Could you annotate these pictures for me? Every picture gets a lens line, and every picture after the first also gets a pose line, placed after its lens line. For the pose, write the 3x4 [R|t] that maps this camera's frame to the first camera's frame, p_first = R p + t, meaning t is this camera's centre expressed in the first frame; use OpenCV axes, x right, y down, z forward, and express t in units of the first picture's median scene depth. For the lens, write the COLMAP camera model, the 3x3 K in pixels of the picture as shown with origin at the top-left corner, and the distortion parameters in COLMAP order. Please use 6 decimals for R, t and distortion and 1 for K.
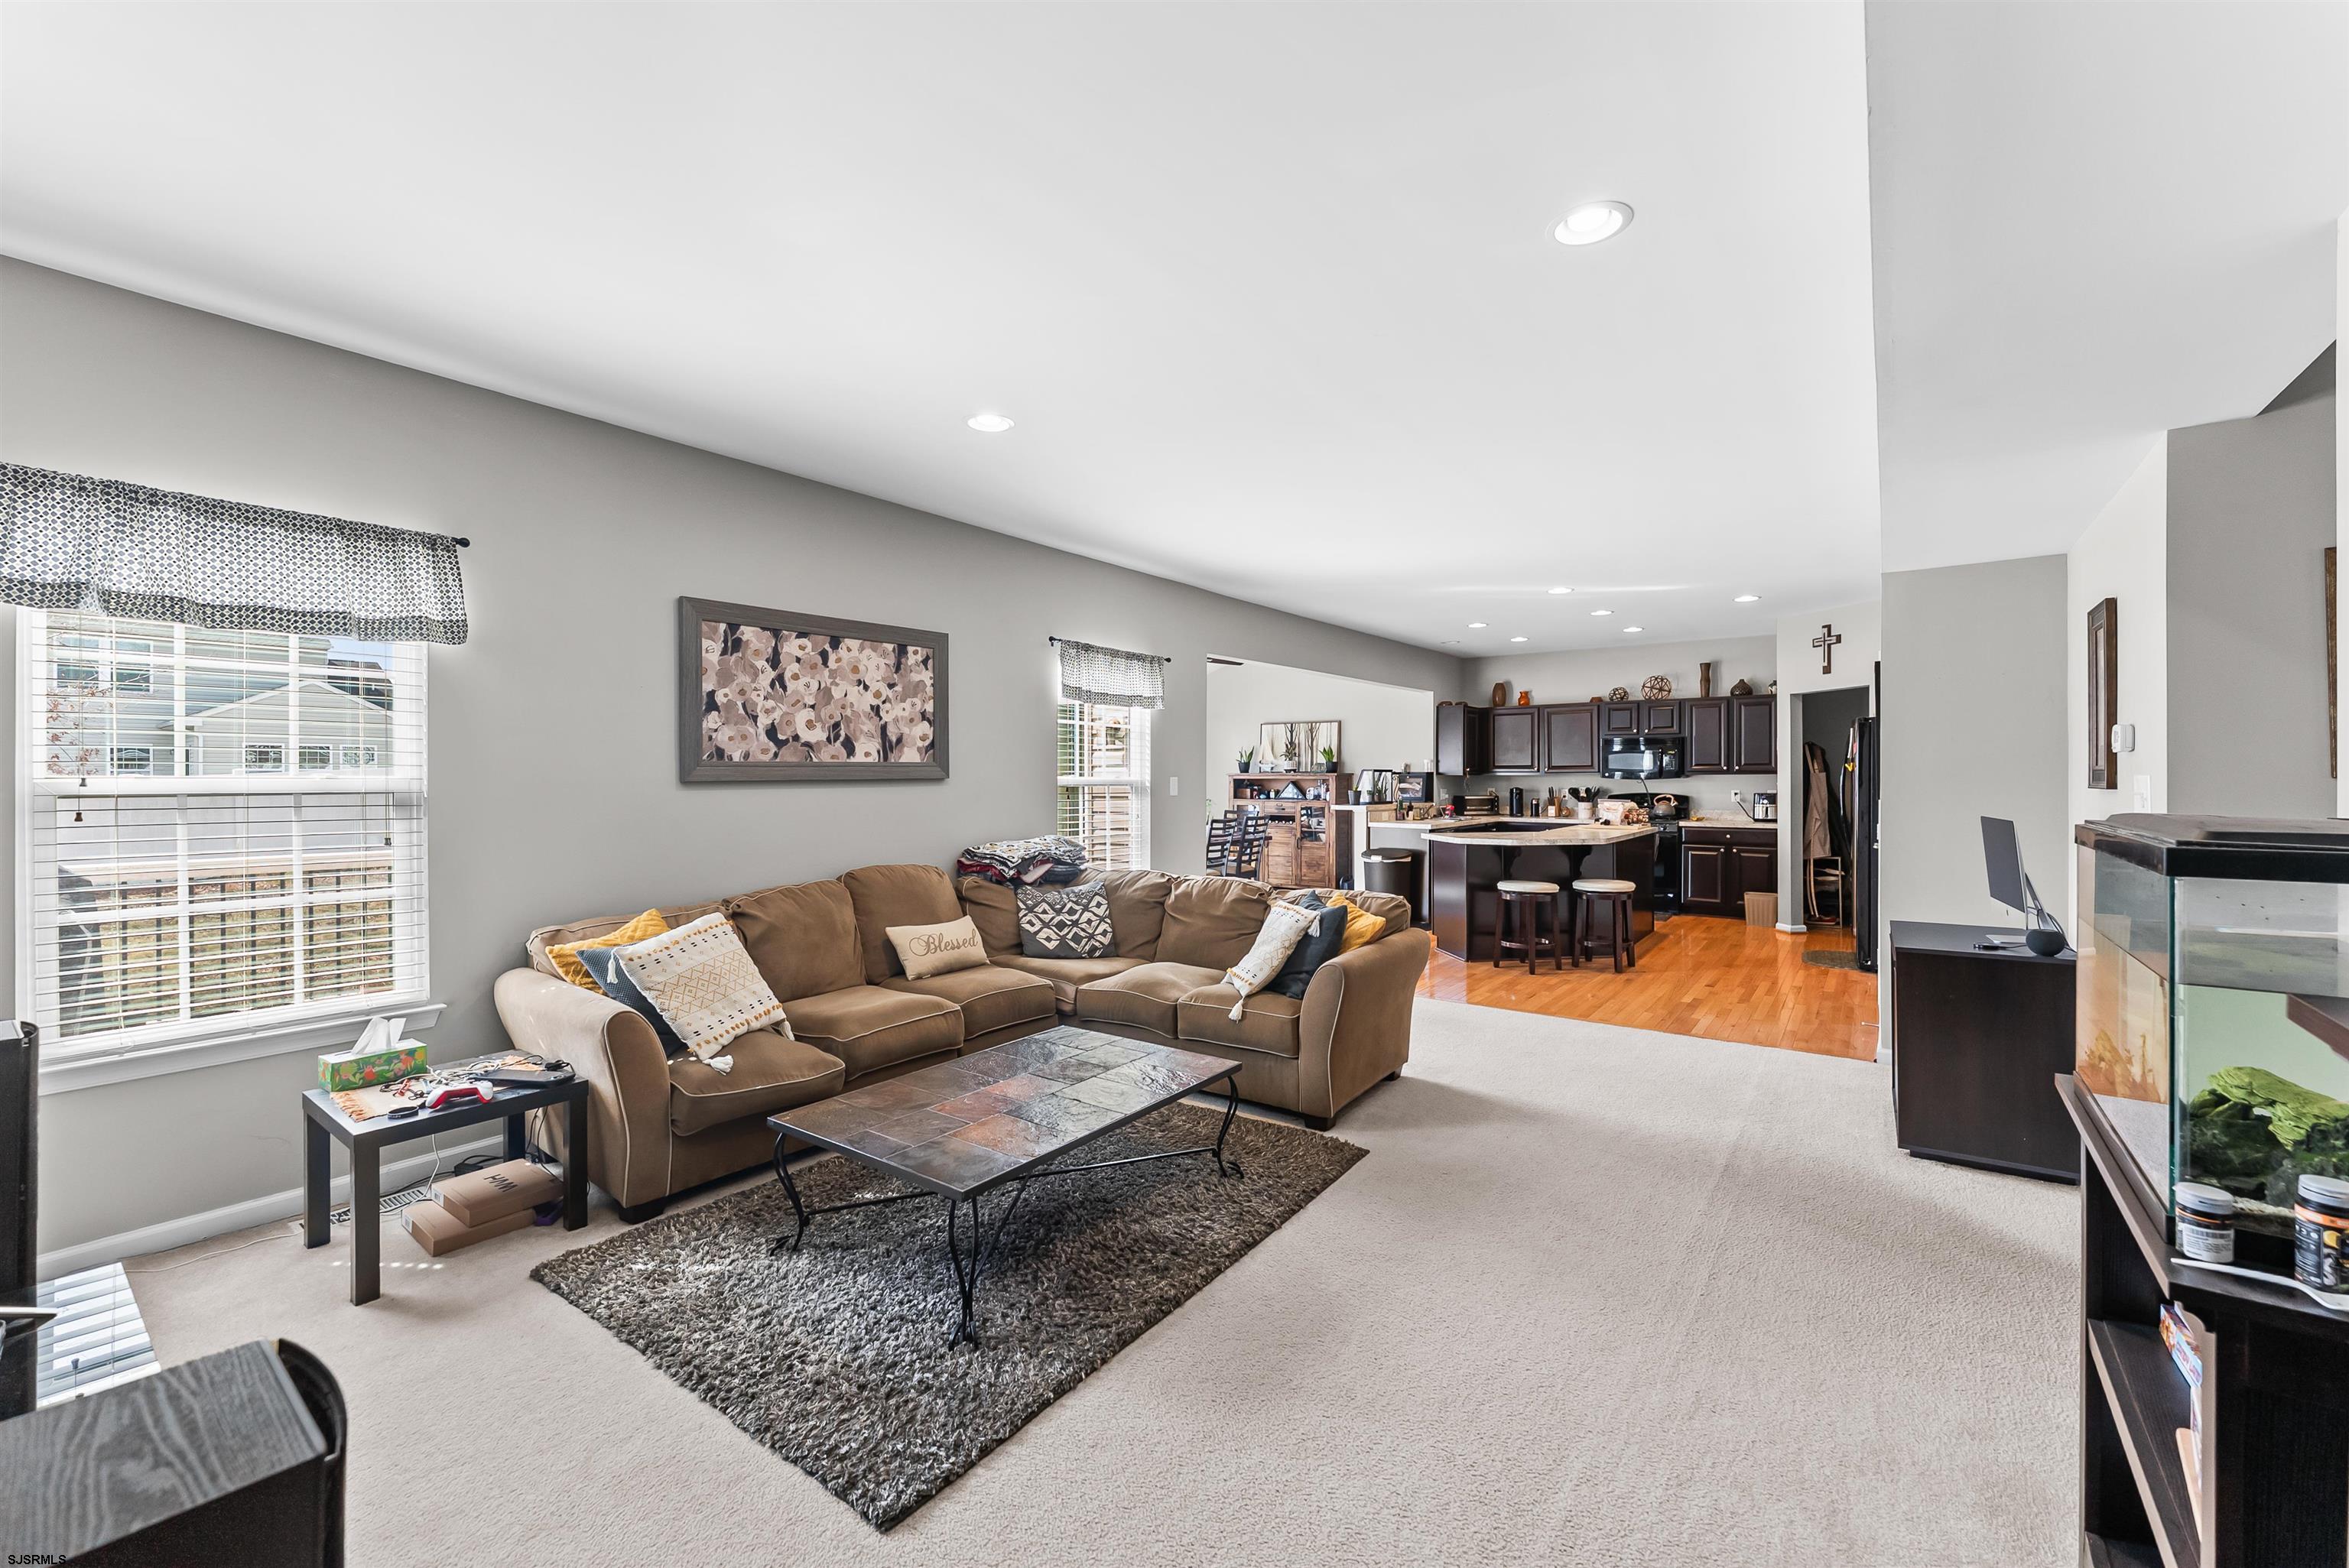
lens RADIAL K [[947.7, 0, 1174.5], [0, 947.7, 784.0], [0, 0, 1]] dist [-0.001077, -0.000159]
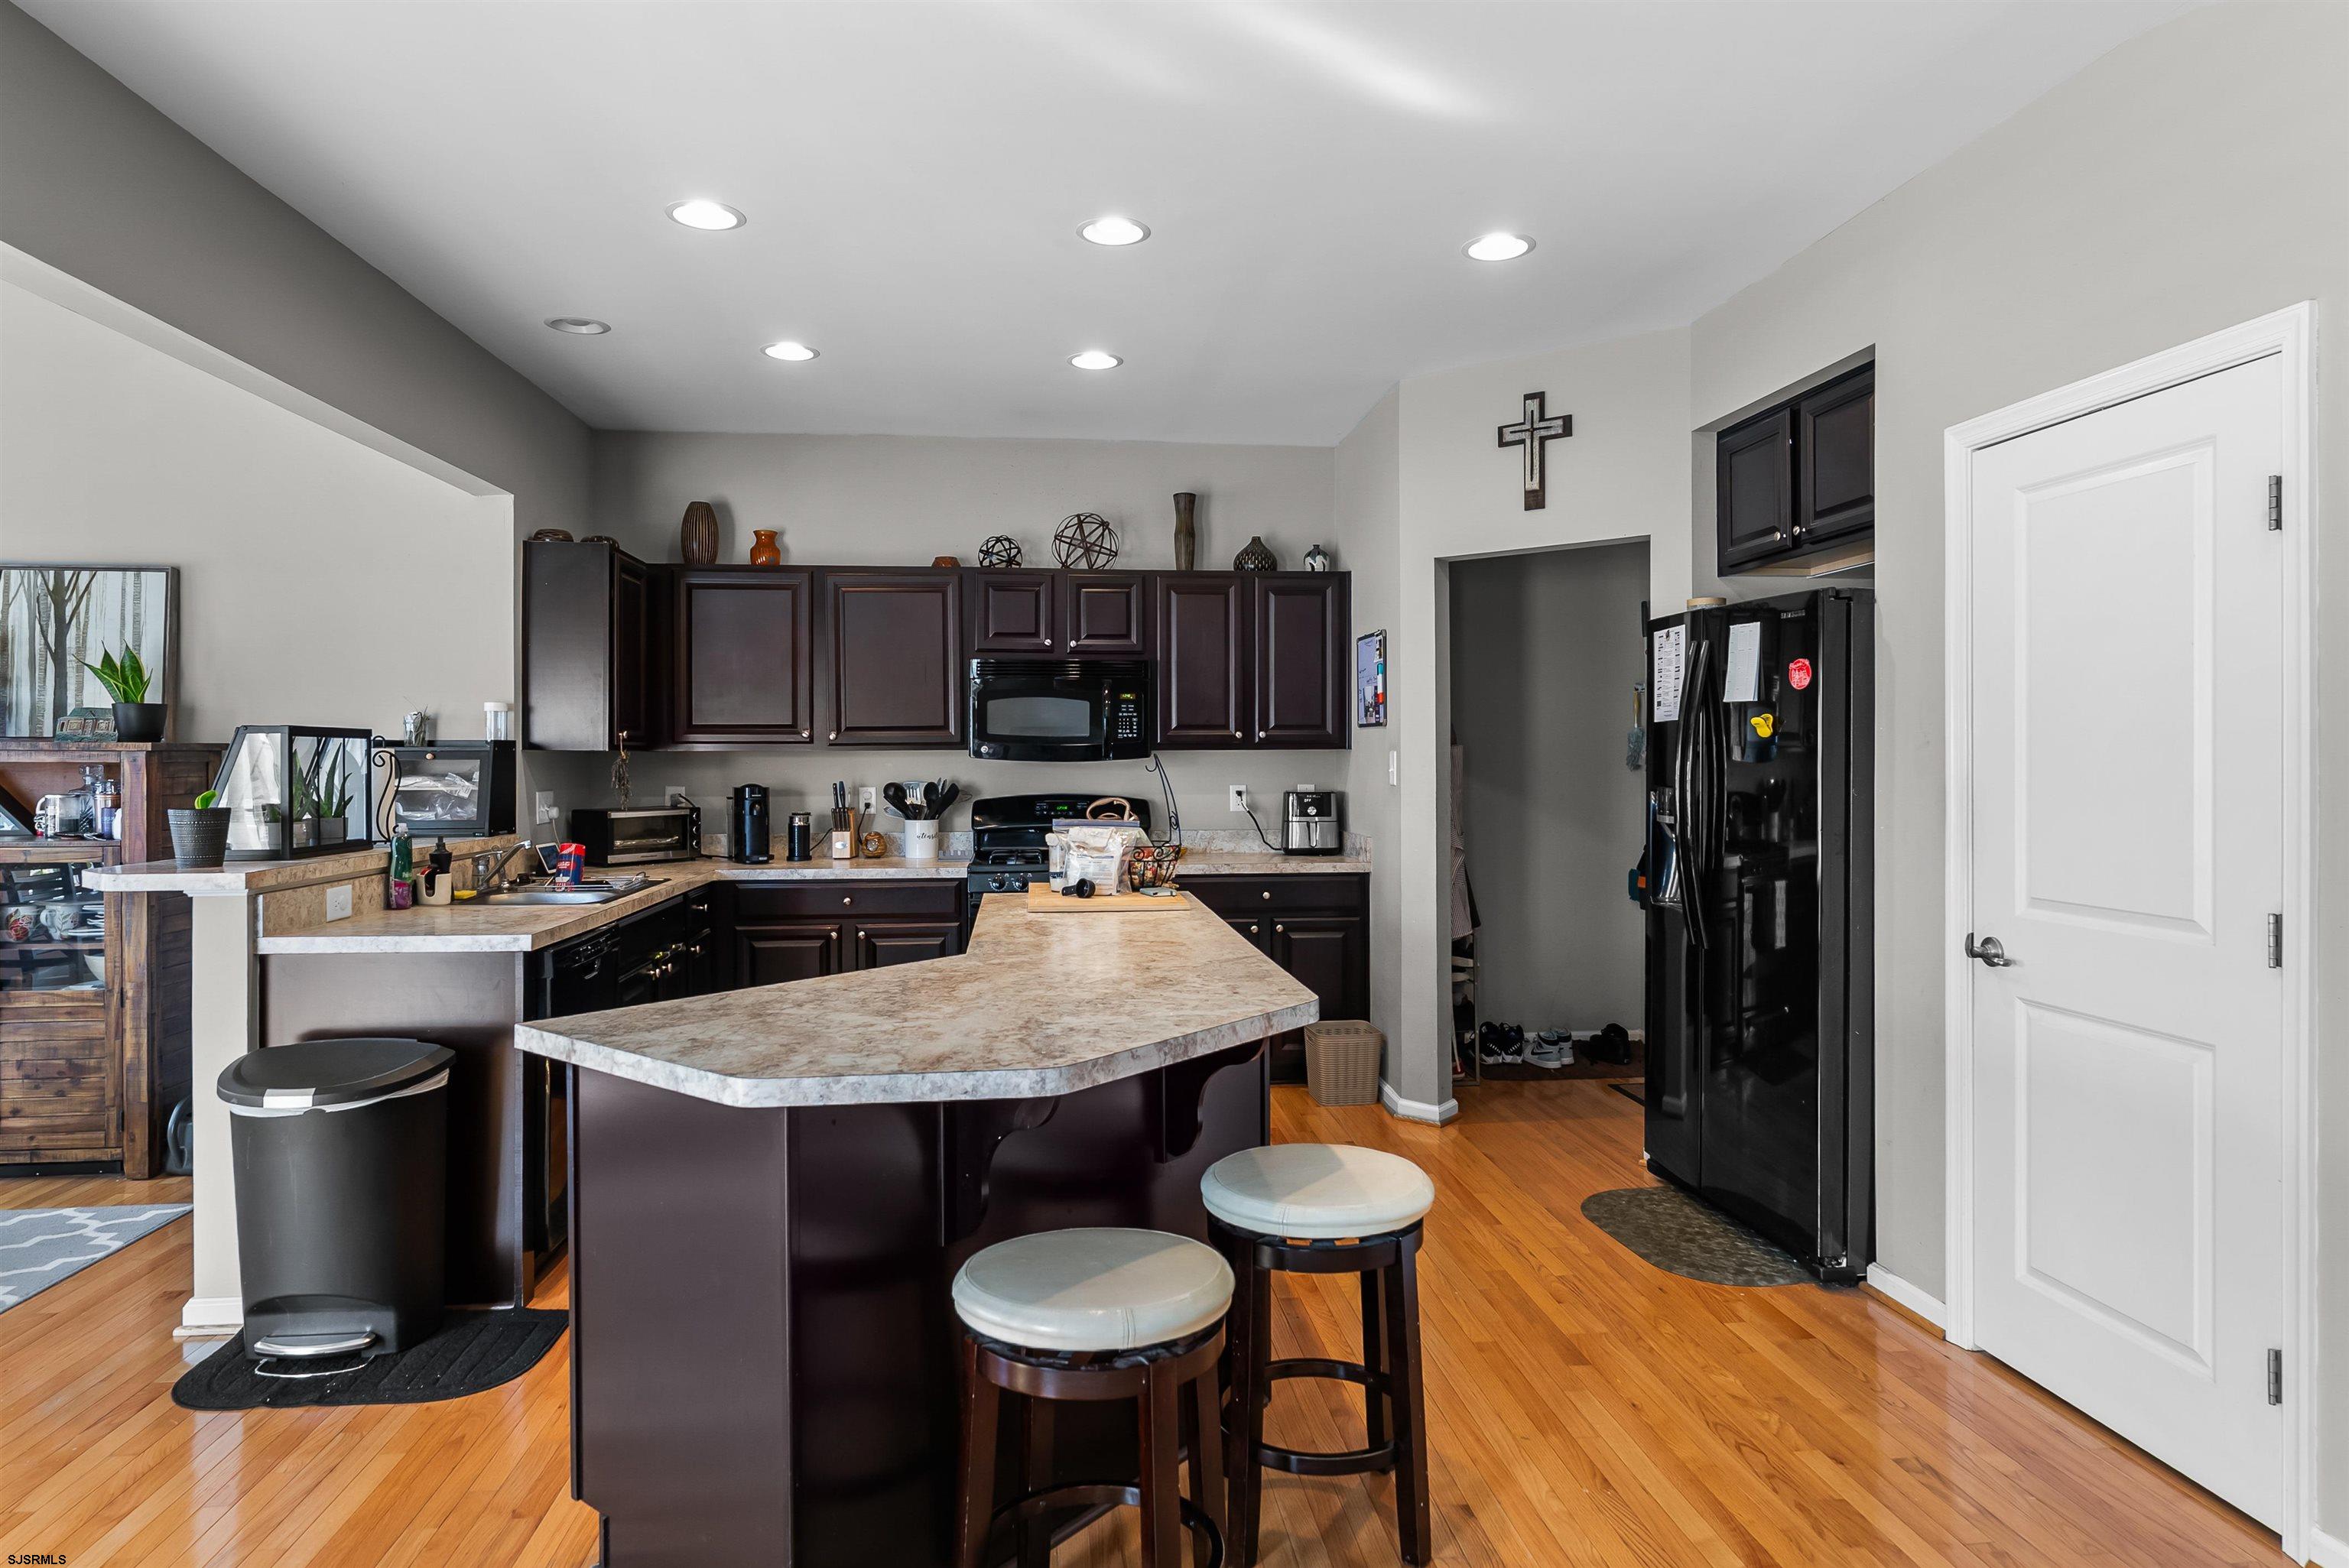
lens RADIAL K [[1351.8, 0, 1176.6], [0, 1351.8, 758.7], [0, 0, 1]] dist [-0.017591, -0.000290]
pose [[0.726552, -0.001117, 0.687110, 0.123584], [0.007070, 0.999958, -0.005851, -0.002210], [-0.687075, 0.009109, 0.726530, 0.519747]]
